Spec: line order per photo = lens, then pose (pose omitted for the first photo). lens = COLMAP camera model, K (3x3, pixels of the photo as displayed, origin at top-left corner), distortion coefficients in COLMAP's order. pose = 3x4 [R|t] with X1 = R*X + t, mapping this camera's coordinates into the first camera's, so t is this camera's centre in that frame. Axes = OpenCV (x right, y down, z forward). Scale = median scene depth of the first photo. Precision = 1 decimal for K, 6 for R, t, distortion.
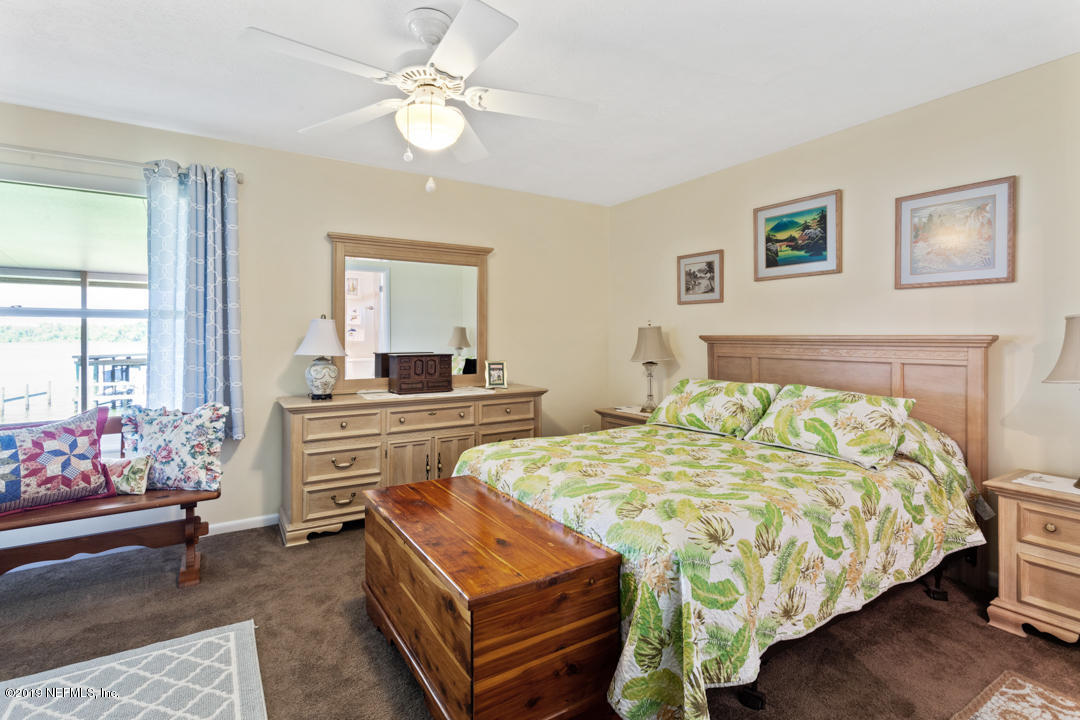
lens RADIAL K [[520.2, 0, 540.3], [0, 520.2, 322.2], [0, 0, 1]] dist [-0.001210, 0.000074]
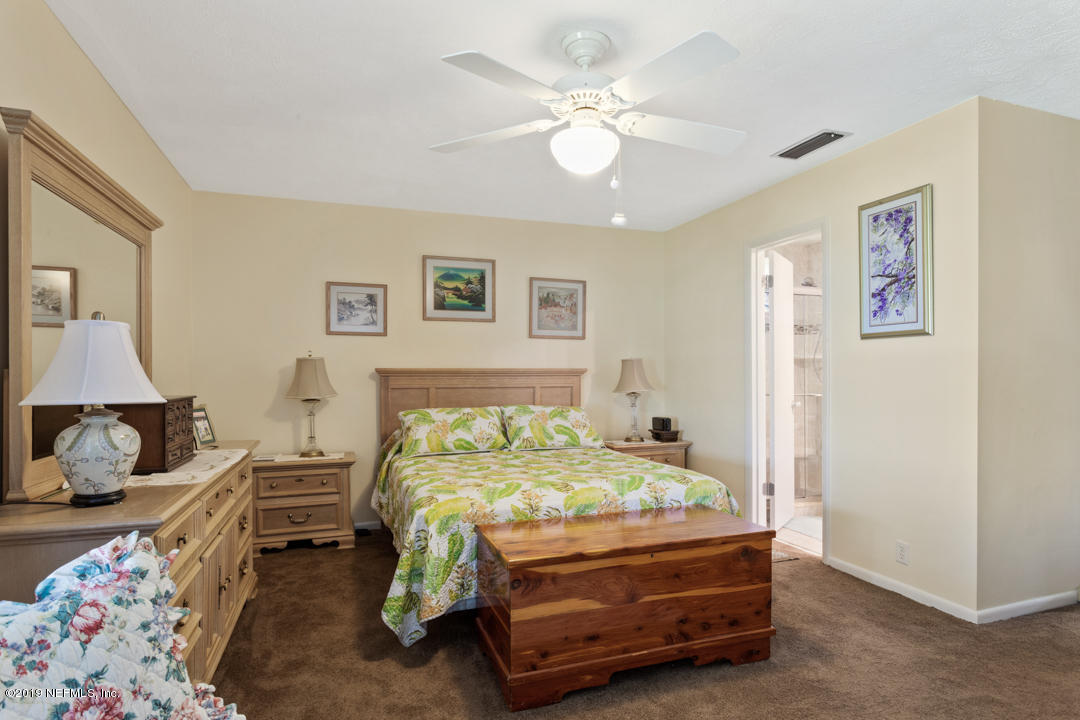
lens RADIAL K [[572.6, 0, 540.0], [0, 572.6, 360.0], [0, 0, 1]] dist [-0.005917, -0.000419]
pose [[0.230511, 0.022868, 0.972801, -0.782257], [-0.024914, 0.999535, -0.017593, 0.024285], [-0.972751, -0.020181, 0.230974, 0.509138]]
